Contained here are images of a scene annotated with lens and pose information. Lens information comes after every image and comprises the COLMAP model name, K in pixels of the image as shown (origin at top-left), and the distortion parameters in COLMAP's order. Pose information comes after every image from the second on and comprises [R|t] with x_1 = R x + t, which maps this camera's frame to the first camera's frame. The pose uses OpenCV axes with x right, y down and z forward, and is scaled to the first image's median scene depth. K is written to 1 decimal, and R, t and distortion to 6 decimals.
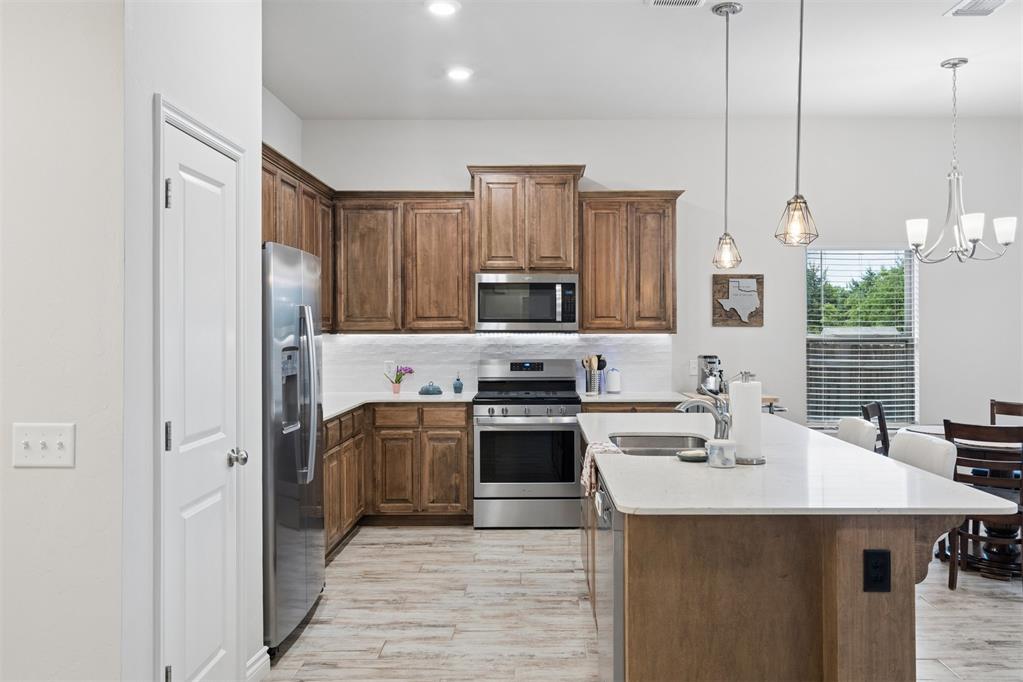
lens RADIAL K [[834.1, 0, 527.7], [0, 834.1, 319.2], [0, 0, 1]] dist [0.009388, -0.009466]
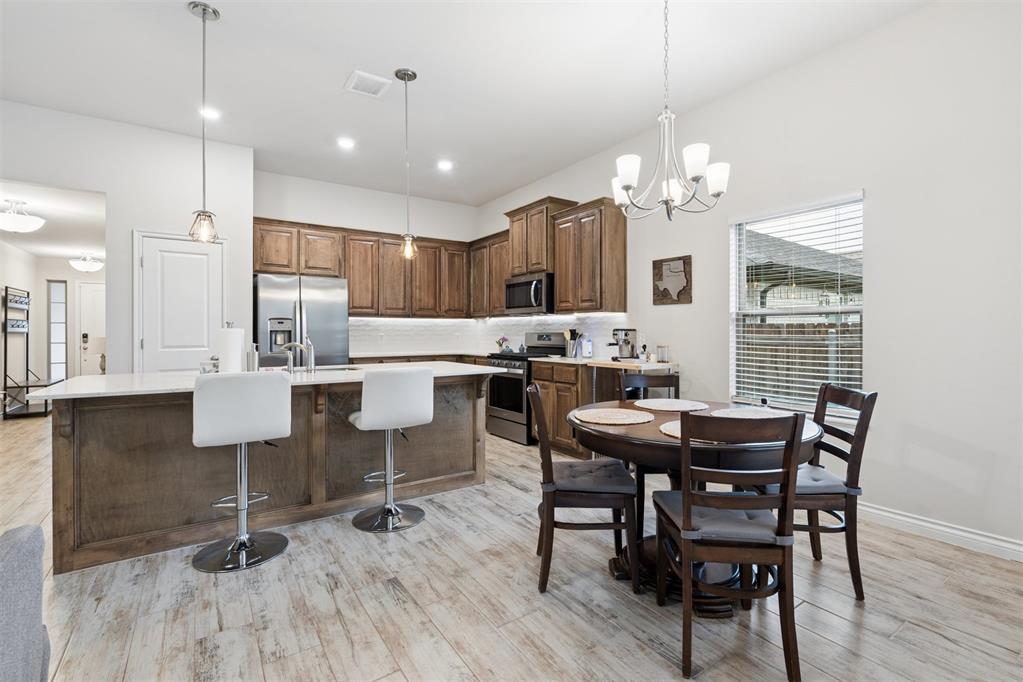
lens RADIAL K [[467.7, 0, 506.1], [0, 467.7, 332.8], [0, 0, 1]] dist [-0.000312, 0.001215]
pose [[0.550996, 0.000758, -0.834507, 0.689860], [0.010289, 0.999917, 0.007702, 0.042254], [0.834444, -0.012830, 0.550943, 0.487215]]
